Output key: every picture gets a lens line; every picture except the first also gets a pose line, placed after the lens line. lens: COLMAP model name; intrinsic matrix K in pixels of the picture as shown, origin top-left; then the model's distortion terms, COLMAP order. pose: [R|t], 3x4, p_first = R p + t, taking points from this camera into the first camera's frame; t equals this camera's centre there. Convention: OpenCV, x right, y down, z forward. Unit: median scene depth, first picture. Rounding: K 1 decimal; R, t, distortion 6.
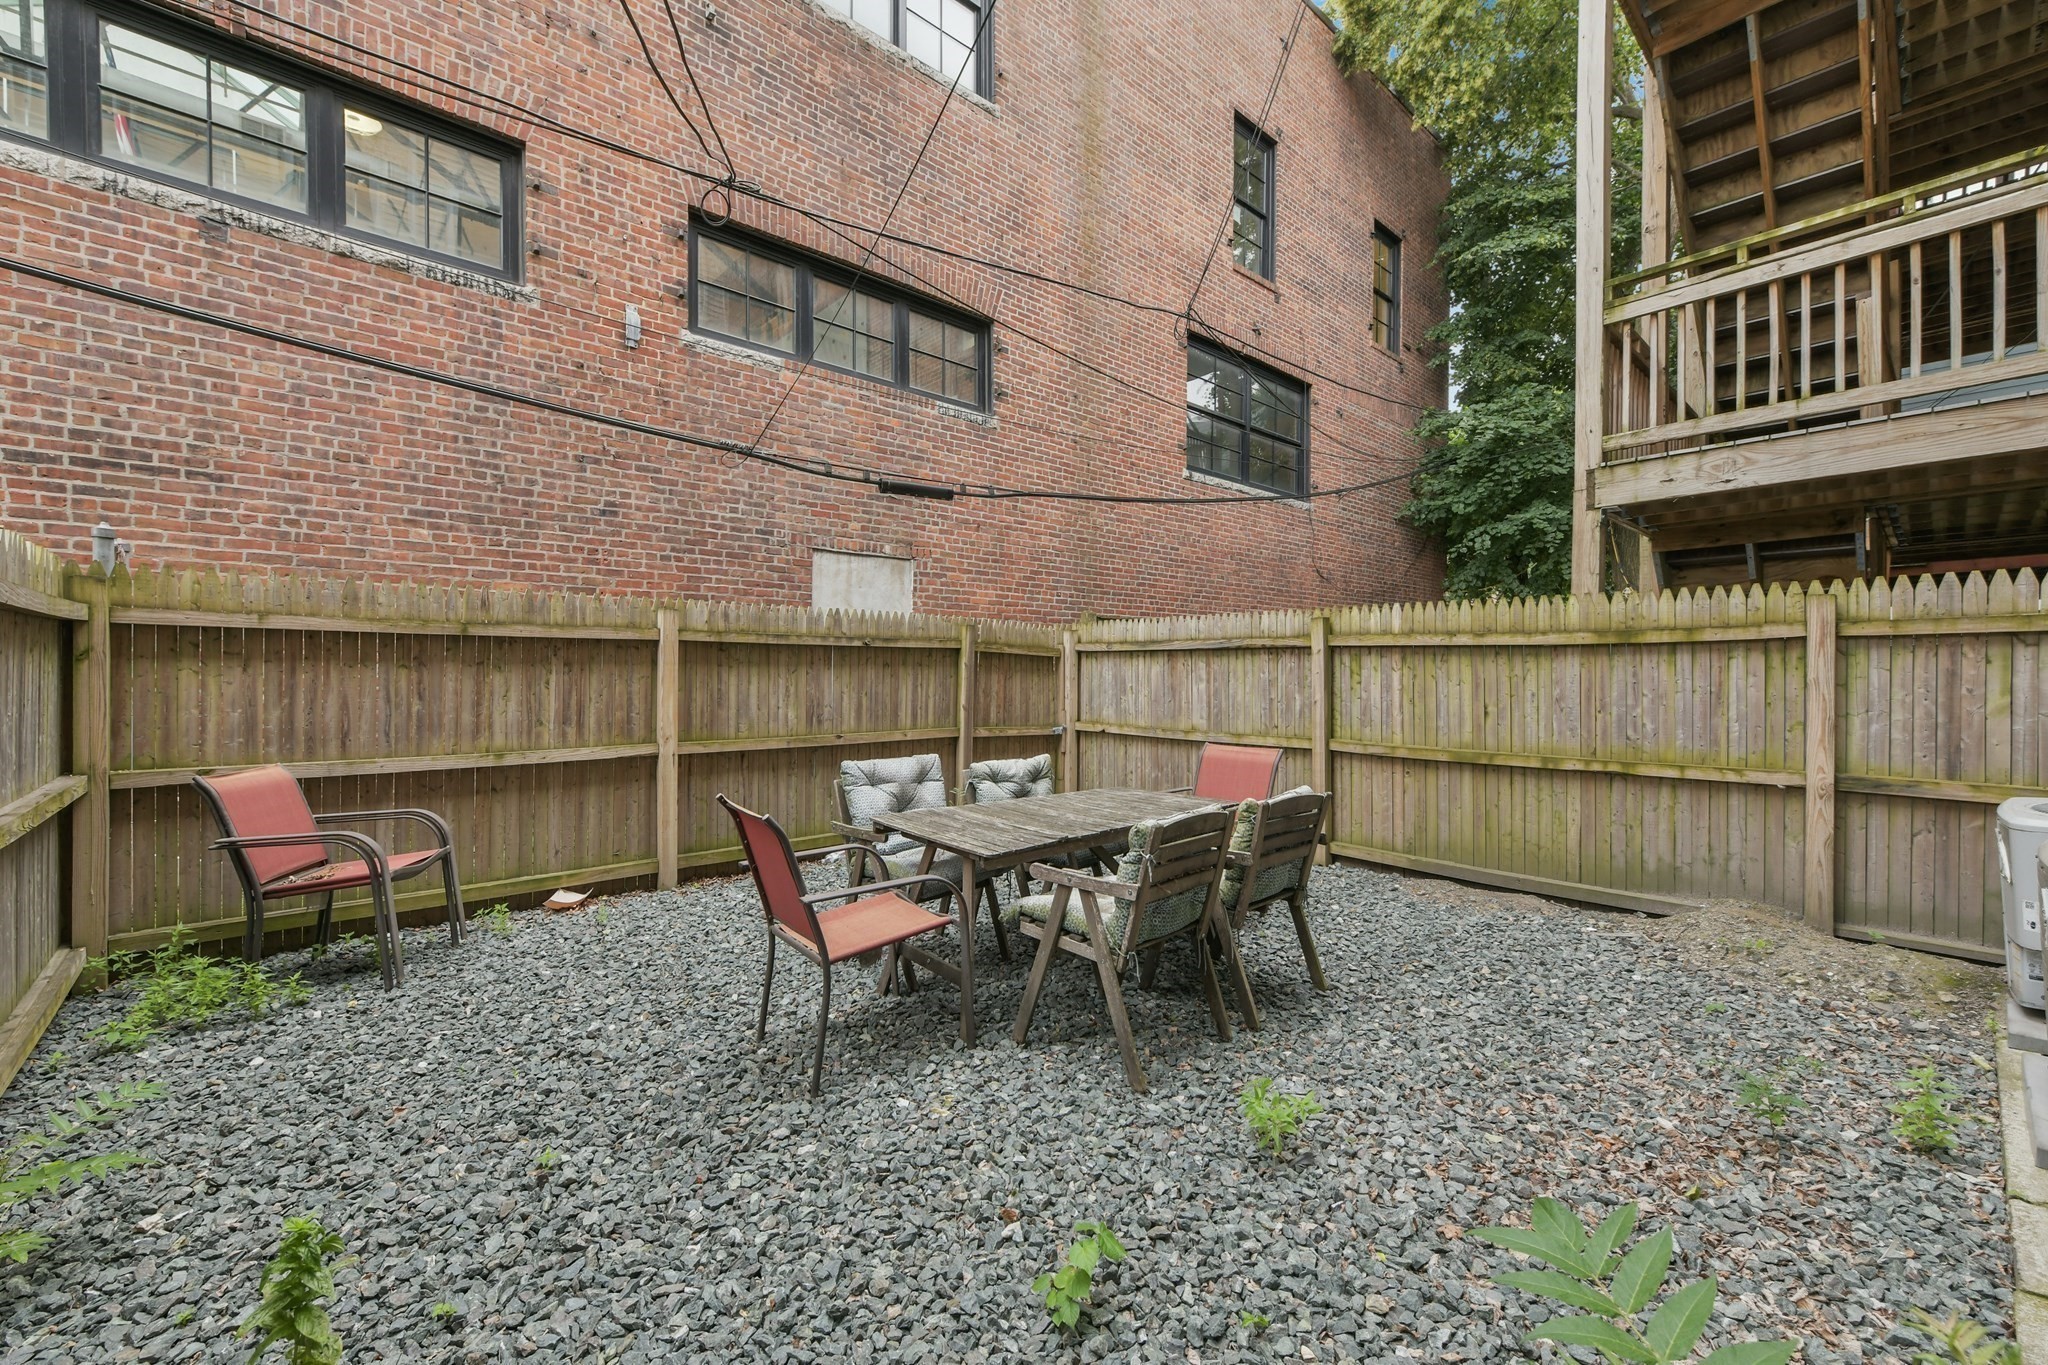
lens RADIAL K [[821.9, 0, 1016.4], [0, 821.9, 675.9], [0, 0, 1]] dist [-0.000256, 0.000450]
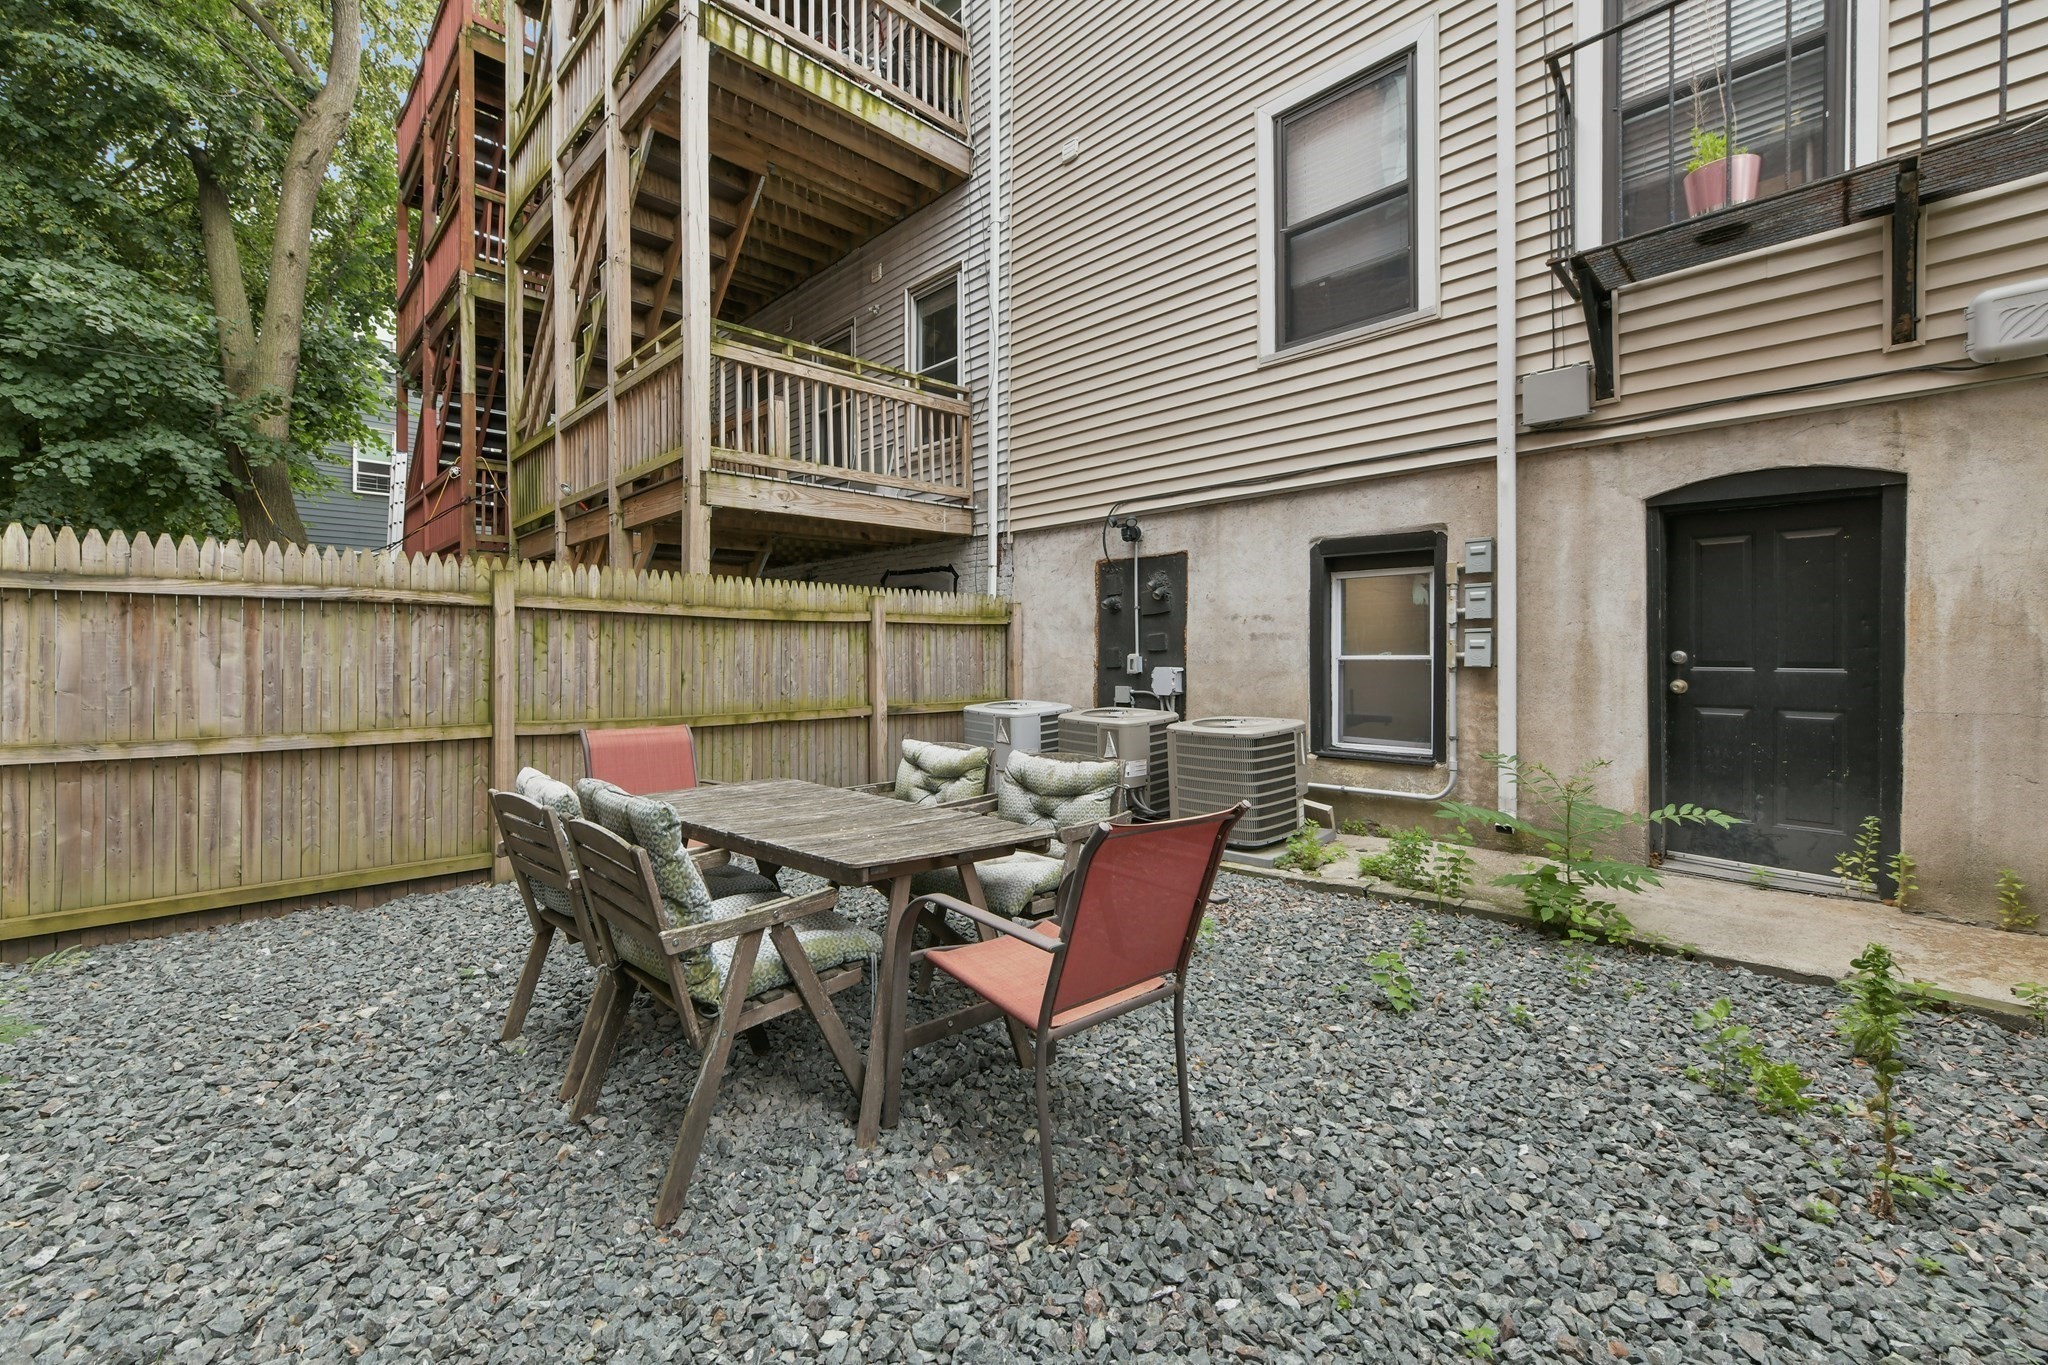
lens RADIAL K [[838.6, 0, 1024.4], [0, 838.6, 653.8], [0, 0, 1]] dist [-0.000349, 0.000060]
pose [[-0.054159, 0.001821, 0.998531, -0.527613], [0.006013, 0.999981, -0.001498, 0.015508], [-0.998514, 0.005923, -0.054169, 0.612405]]
